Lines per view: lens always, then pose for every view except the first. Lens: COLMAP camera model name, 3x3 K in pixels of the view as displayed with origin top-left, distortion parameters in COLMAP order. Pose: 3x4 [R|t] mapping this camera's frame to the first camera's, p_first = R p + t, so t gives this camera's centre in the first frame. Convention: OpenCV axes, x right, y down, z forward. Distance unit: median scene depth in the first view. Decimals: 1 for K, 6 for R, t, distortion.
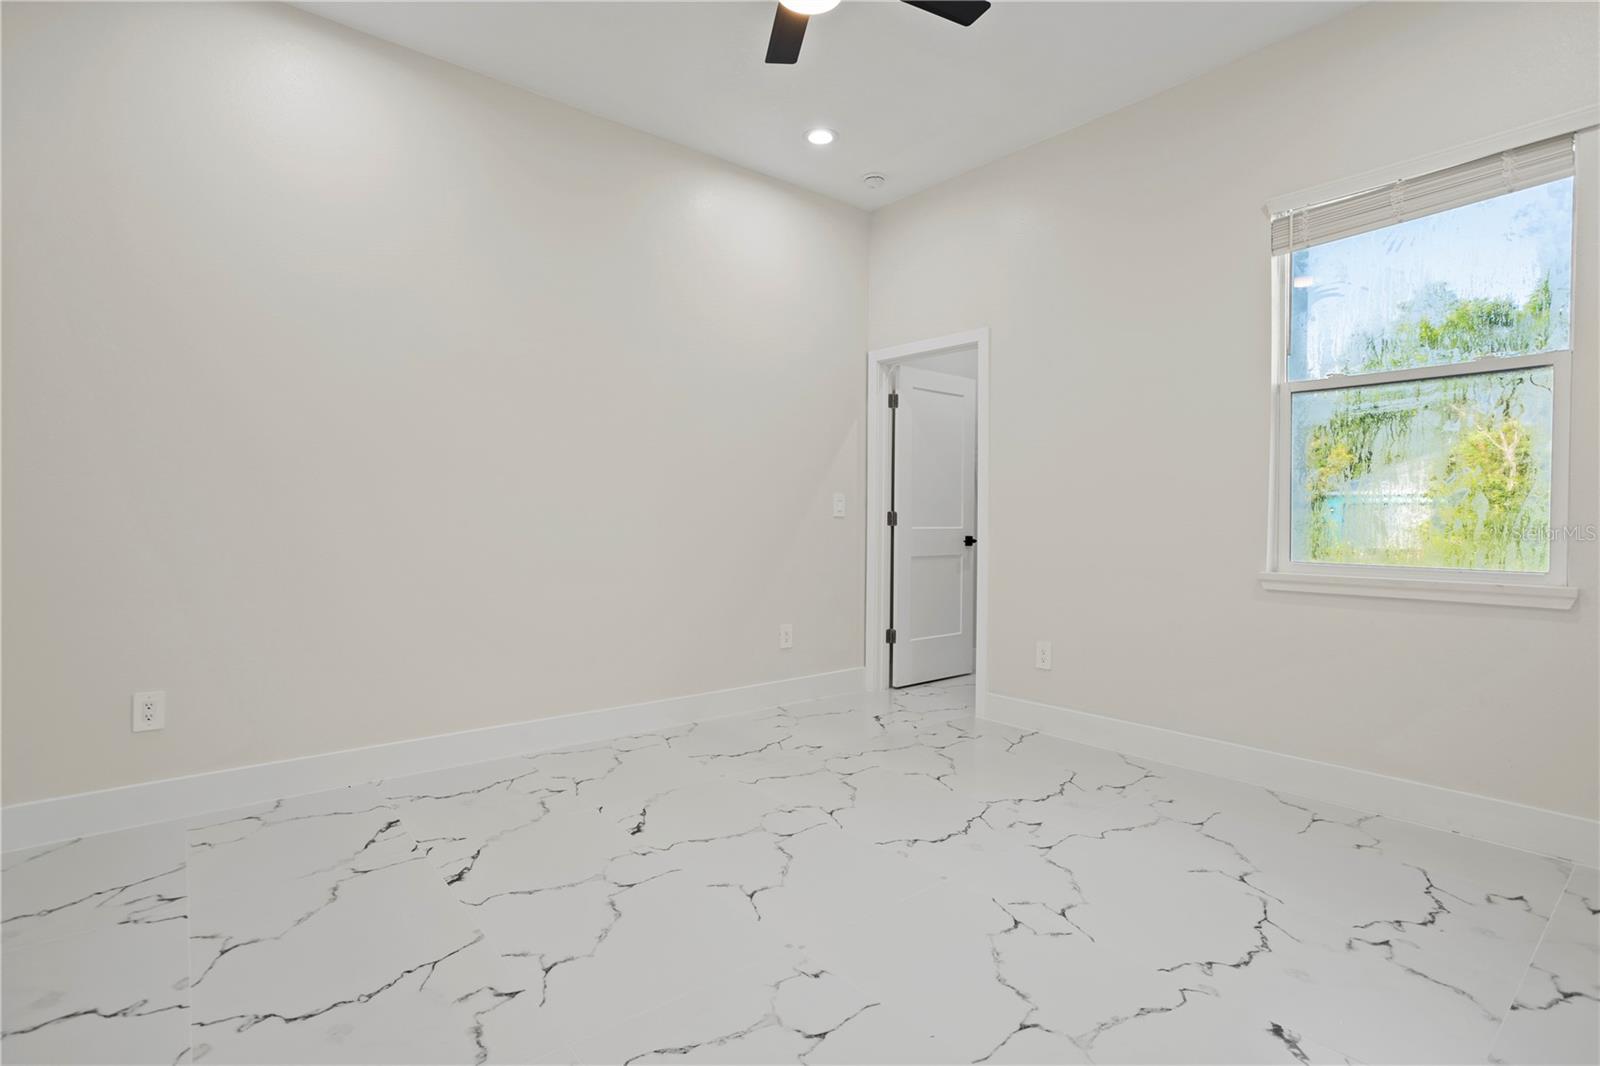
lens RADIAL K [[768.0, 0, 802.3], [0, 768.0, 533.9], [0, 0, 1]] dist [-0.027902, 0.000441]
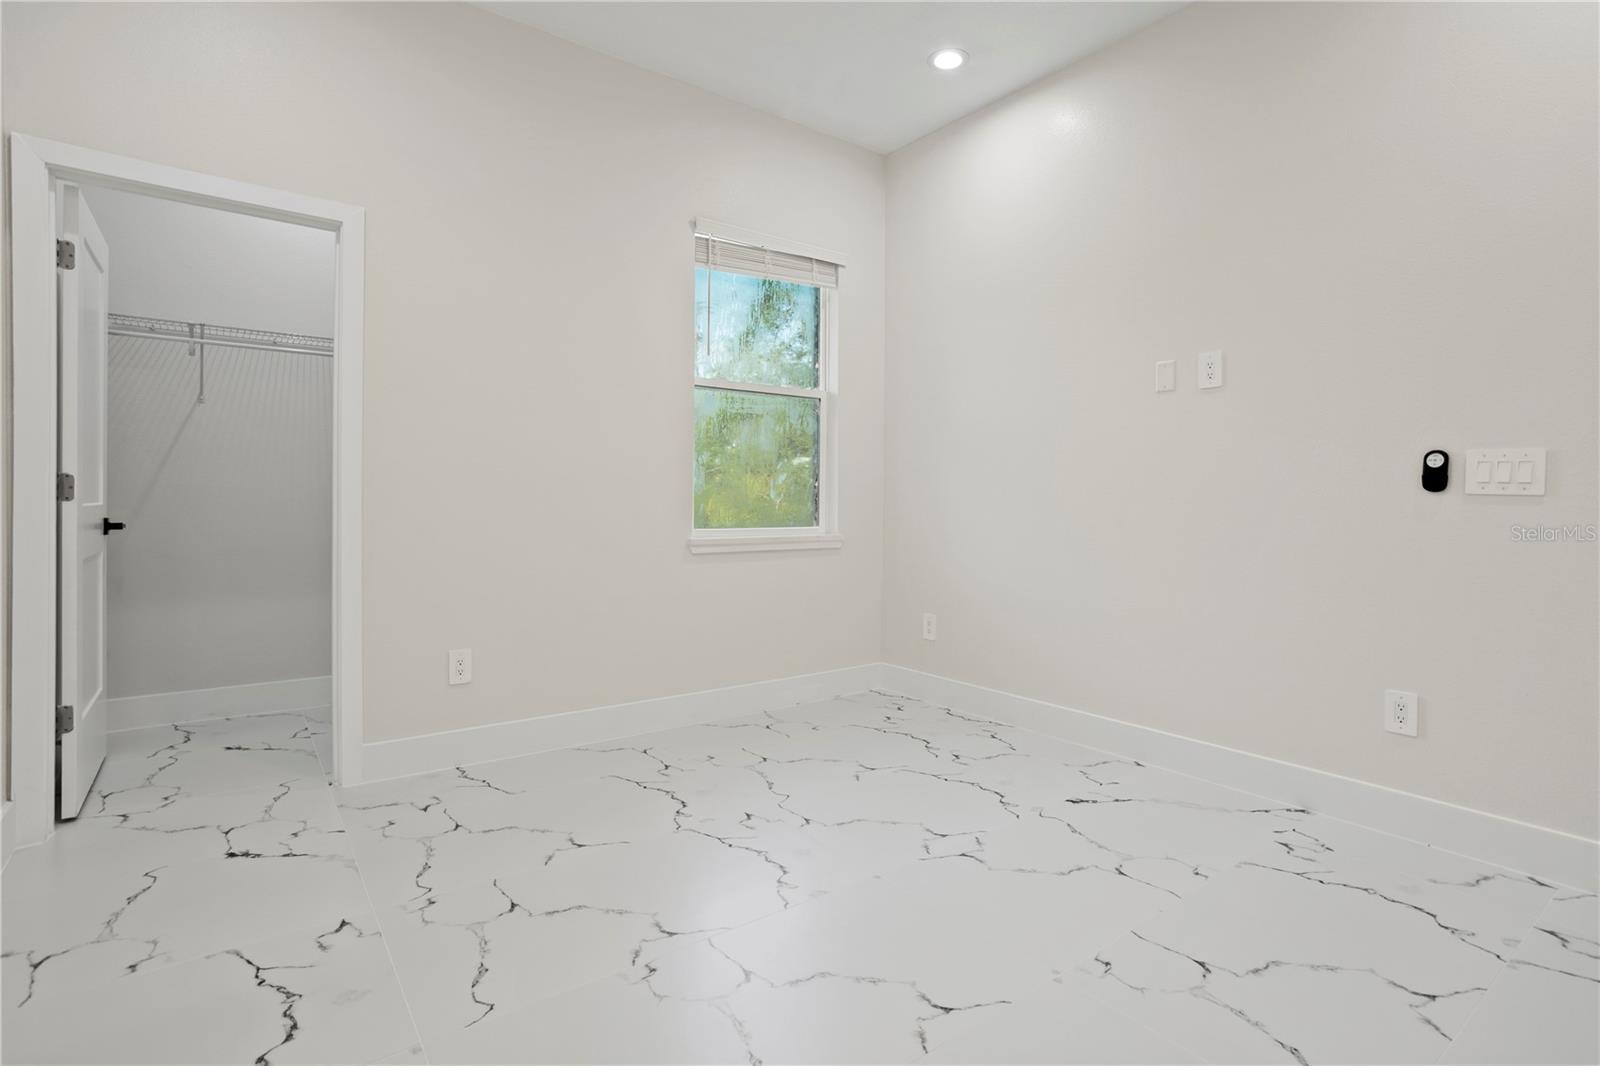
lens RADIAL K [[768.0, 0, 816.4], [0, 768.0, 498.6], [0, 0, 1]] dist [-0.027902, 0.000441]
pose [[0.055747, 0.005784, 0.998428, -0.540606], [0.018724, 0.999801, -0.006838, 0.002291], [-0.998269, 0.019076, 0.055628, 0.749262]]
